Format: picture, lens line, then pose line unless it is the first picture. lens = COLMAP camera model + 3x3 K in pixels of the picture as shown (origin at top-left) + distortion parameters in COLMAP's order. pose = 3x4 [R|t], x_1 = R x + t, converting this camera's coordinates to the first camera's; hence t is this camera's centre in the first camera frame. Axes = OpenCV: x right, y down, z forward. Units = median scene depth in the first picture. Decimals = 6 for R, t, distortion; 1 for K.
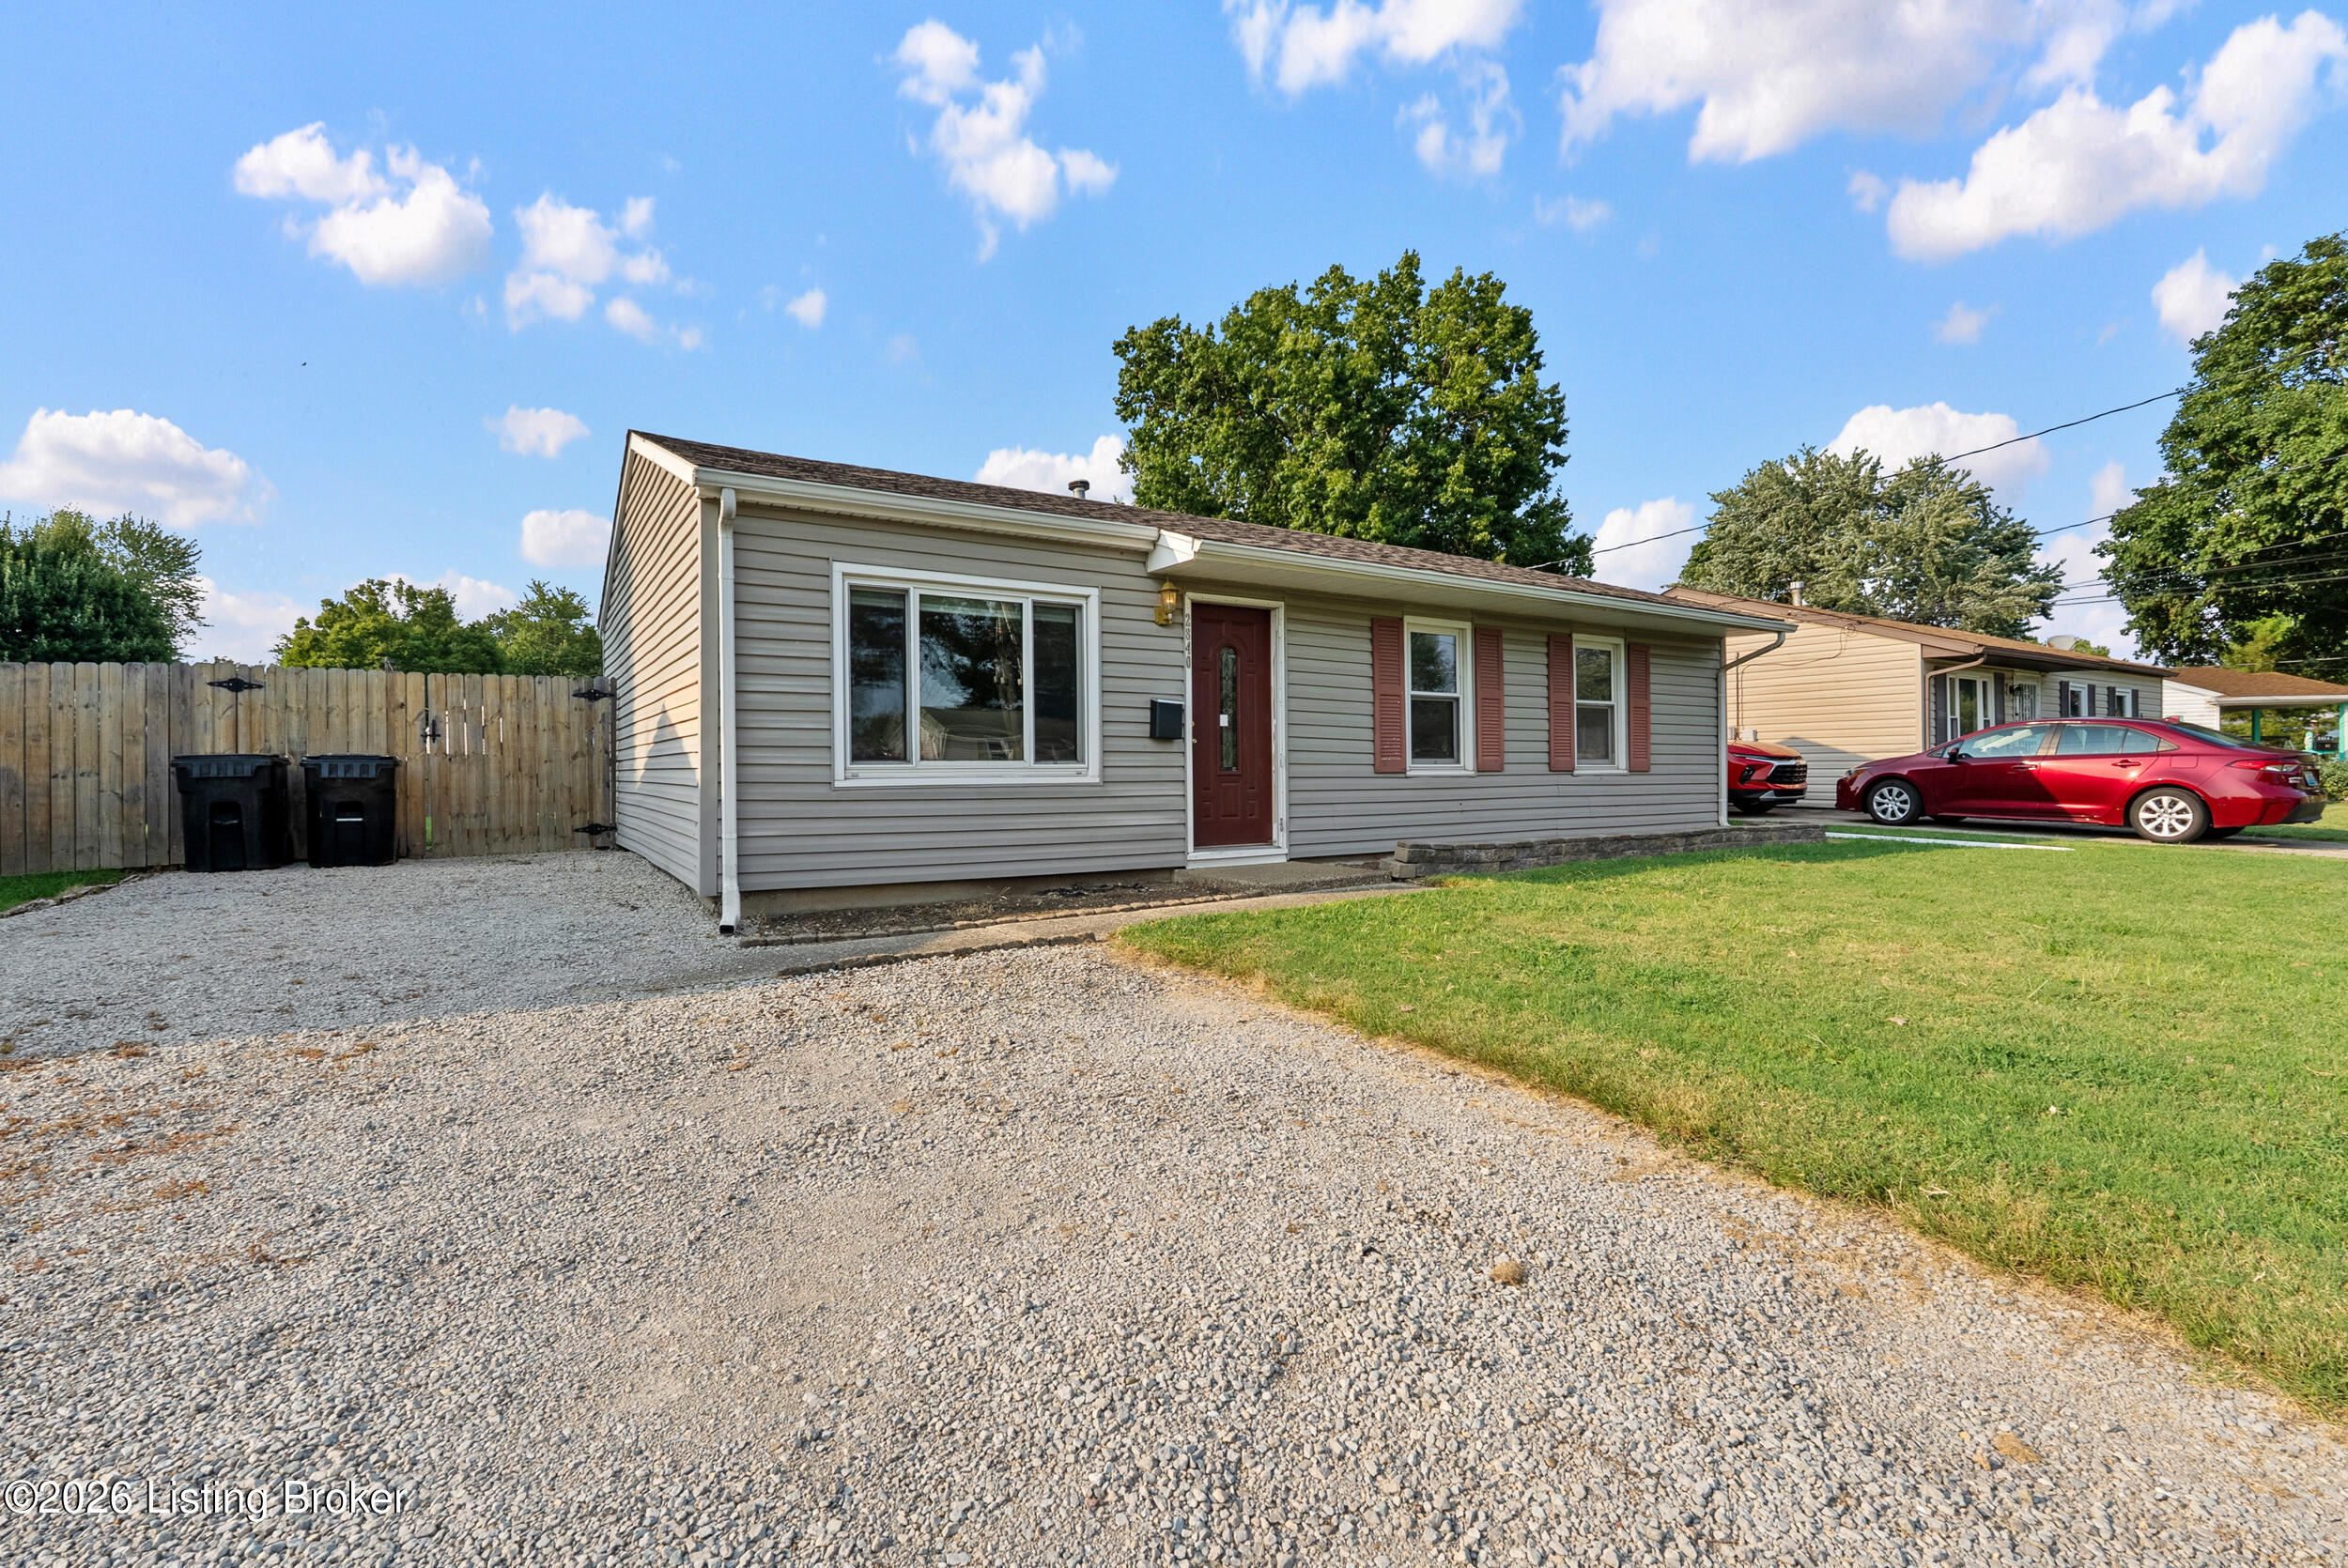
lens RADIAL K [[1067.8, 0, 1174.0], [0, 1067.8, 784.0], [0, 0, 1]] dist [0.000413, -0.000067]
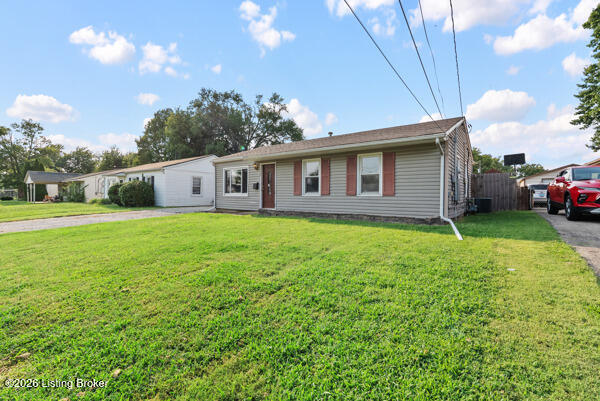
lens RADIAL K [[266.2, 0, 303.8], [0, 266.2, 199.4], [0, 0, 1]] dist [0.001767, 0.000271]
pose [[0.355960, 0.023371, -0.934209, 1.380499], [-0.012751, 0.999716, 0.020151, -0.016714], [0.934414, 0.004739, 0.356157, 0.674574]]
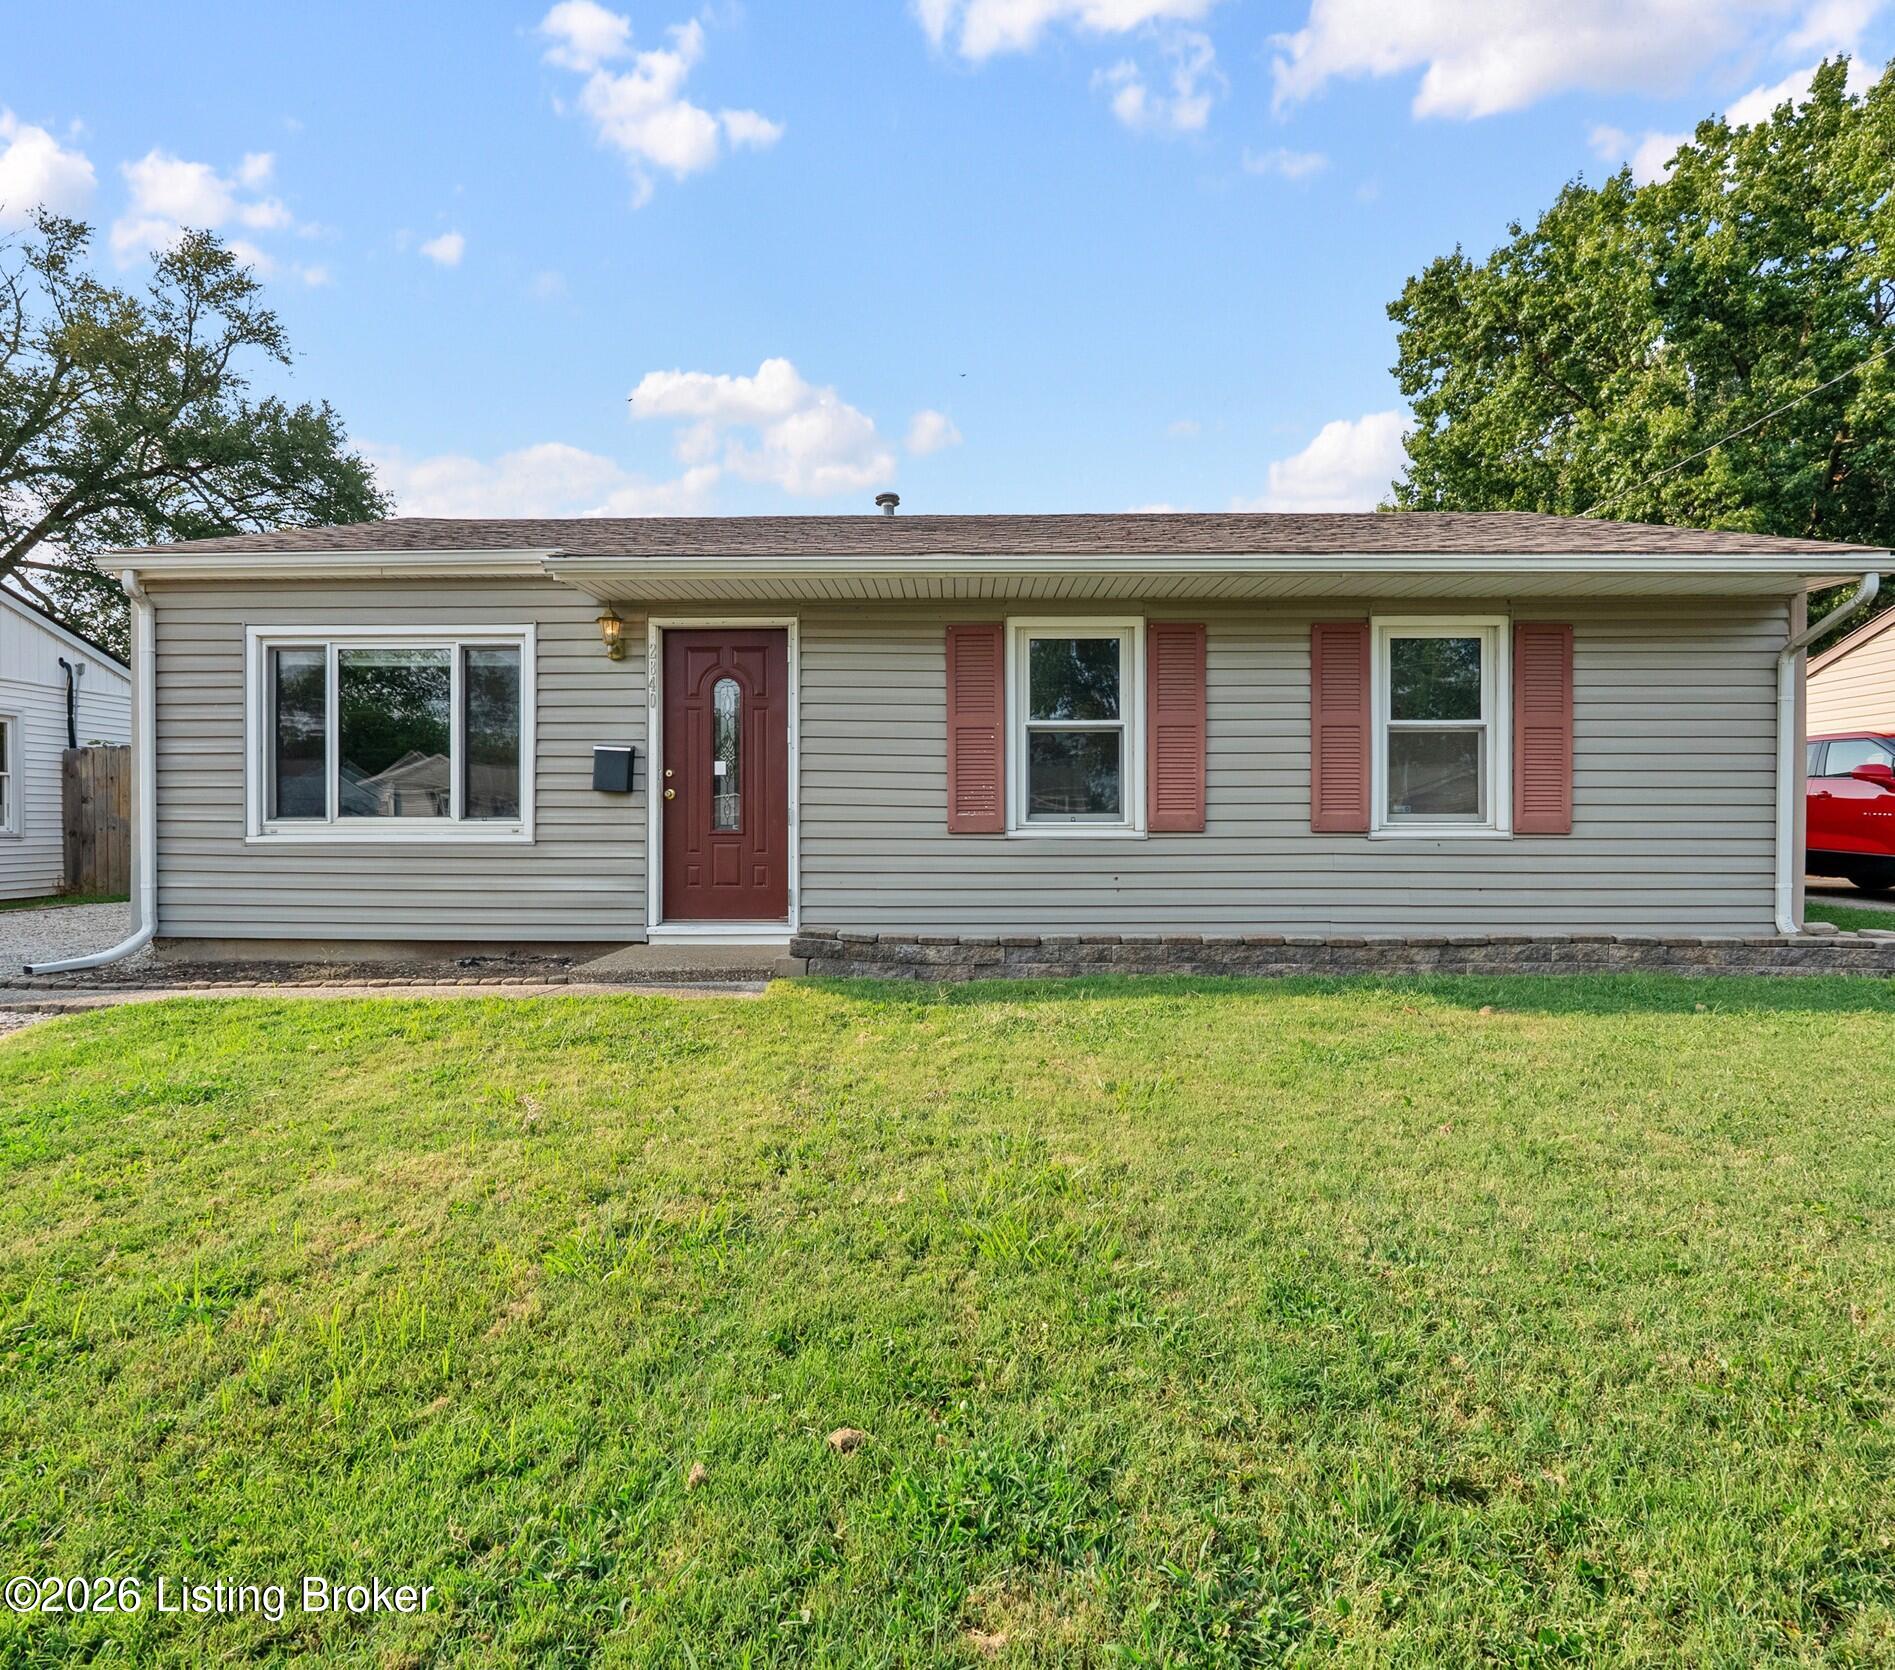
lens RADIAL K [[1123.6, 0, 947.5], [0, 1123.6, 835.0], [0, 0, 1]] dist [-0.002635, 0.000427]
pose [[0.826142, 0.011867, -0.563337, 0.675530], [-0.010946, 0.999928, 0.005011, -0.013969], [0.563356, 0.002027, 0.826212, 0.378203]]
